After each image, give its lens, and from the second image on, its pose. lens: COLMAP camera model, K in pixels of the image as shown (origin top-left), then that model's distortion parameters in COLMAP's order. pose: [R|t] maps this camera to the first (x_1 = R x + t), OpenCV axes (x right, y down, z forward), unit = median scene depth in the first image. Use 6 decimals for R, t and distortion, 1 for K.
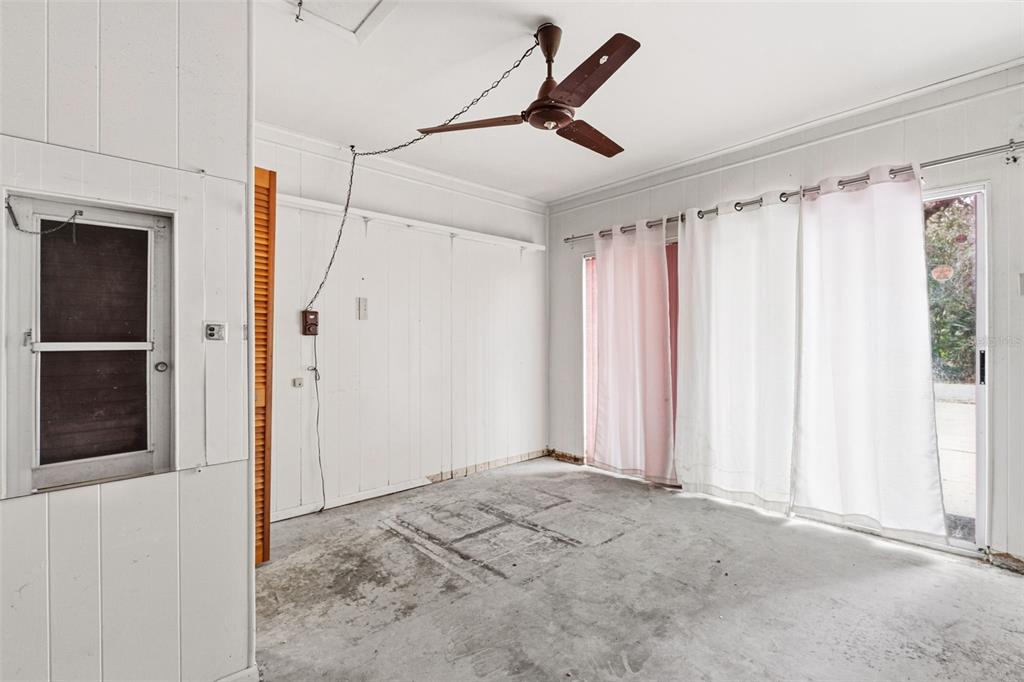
lens RADIAL K [[466.6, 0, 509.5], [0, 466.6, 335.1], [0, 0, 1]] dist [-0.000720, 0.000244]
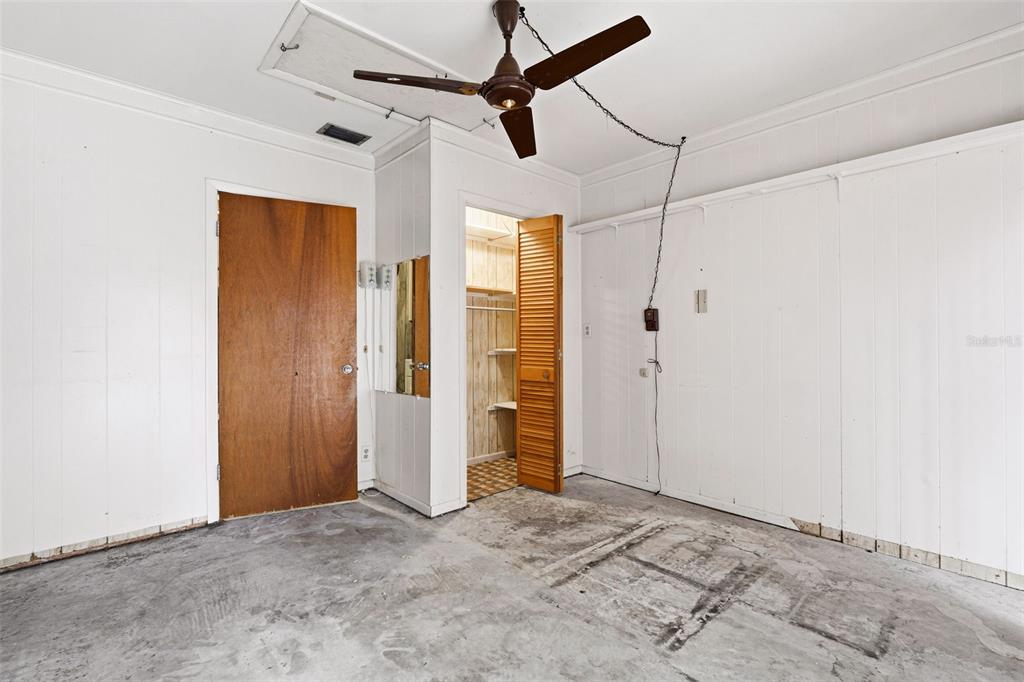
lens RADIAL K [[466.6, 0, 509.5], [0, 466.6, 335.1], [0, 0, 1]] dist [-0.000720, 0.000244]
pose [[-0.002864, -0.005217, -0.999982, 0.752878], [0.014861, 0.999876, -0.005259, 0.012381], [0.999885, -0.014876, -0.002786, 0.740824]]
